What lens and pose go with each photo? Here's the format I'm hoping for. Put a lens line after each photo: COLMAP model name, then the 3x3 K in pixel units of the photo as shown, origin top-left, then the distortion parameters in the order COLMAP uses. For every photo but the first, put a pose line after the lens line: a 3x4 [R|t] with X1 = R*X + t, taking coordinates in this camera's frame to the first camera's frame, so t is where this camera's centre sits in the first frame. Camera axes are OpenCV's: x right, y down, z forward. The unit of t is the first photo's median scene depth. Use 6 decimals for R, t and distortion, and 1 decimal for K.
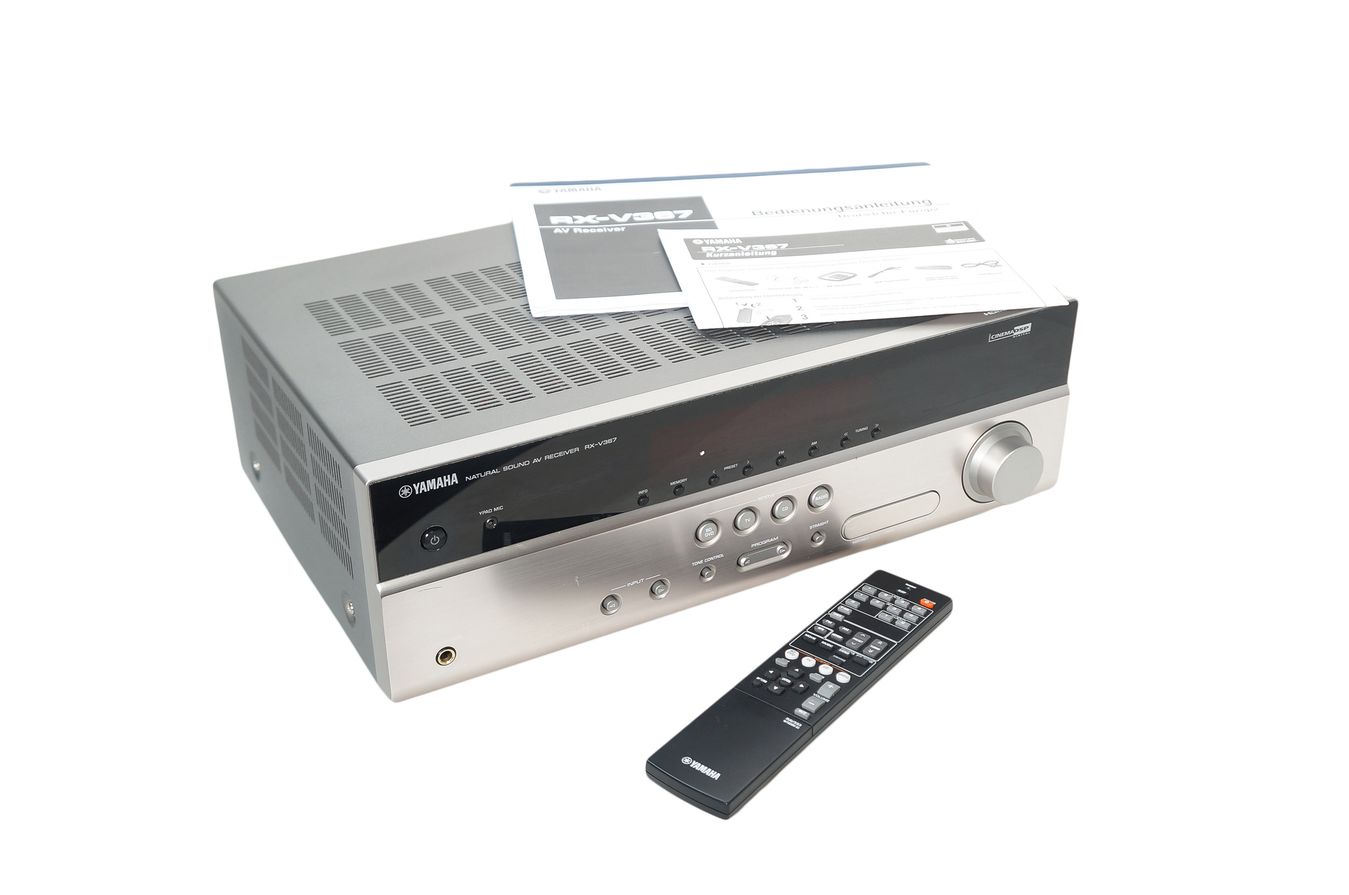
lens RADIAL K [[1546.4, 0, 674.0], [0, 1546.4, 446.6], [0, 0, 1]] dist [0.003918, 0.000000]
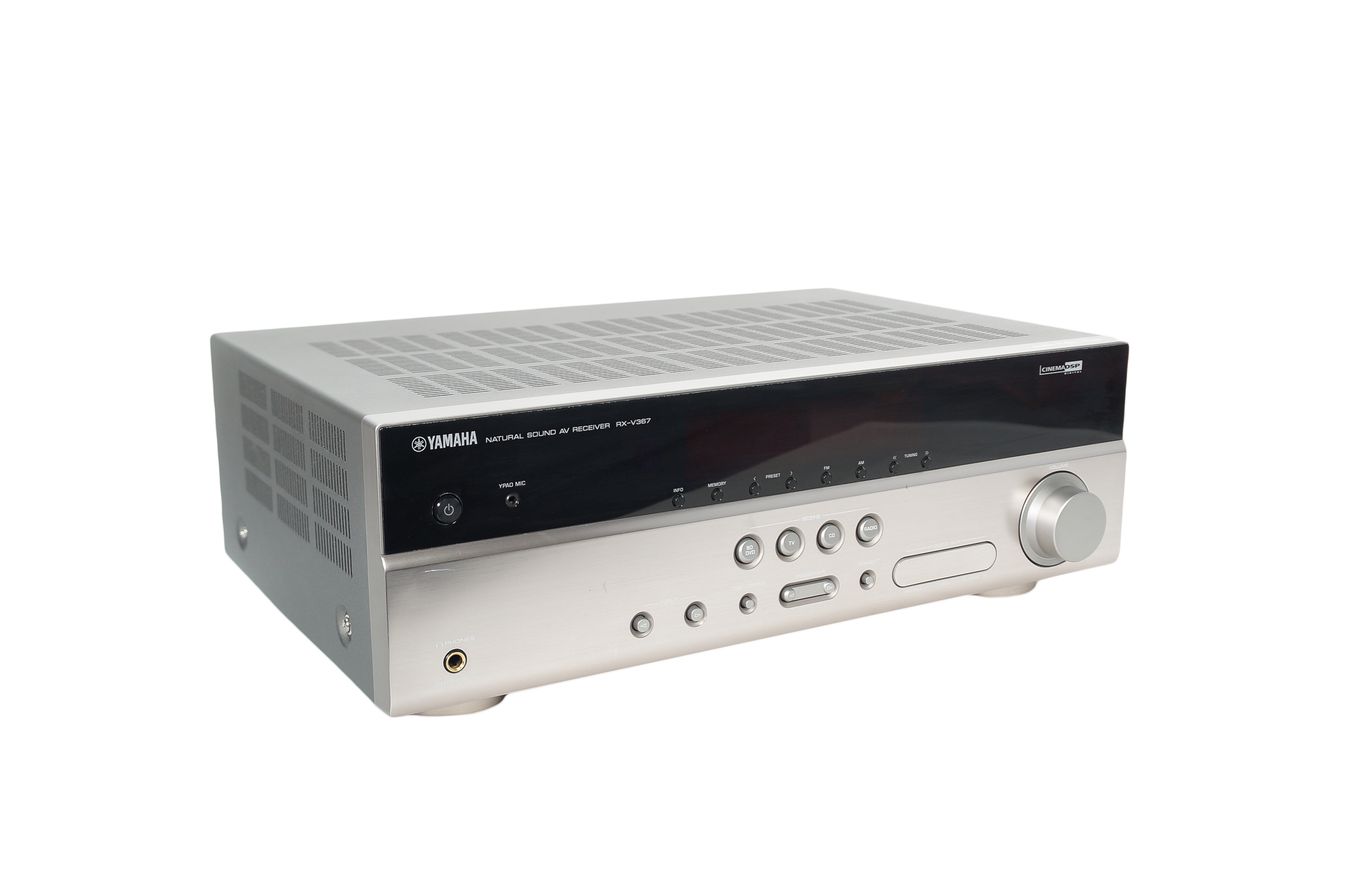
lens RADIAL K [[1546.4, 0, 674.7], [0, 1546.4, 457.0], [0, 0, 1]] dist [0.003918, 0.000000]
pose [[0.999791, -0.005511, 0.019667, -0.038451], [0.010770, 0.960410, -0.278382, 0.253502], [-0.017355, 0.278535, 0.960269, 0.124852]]
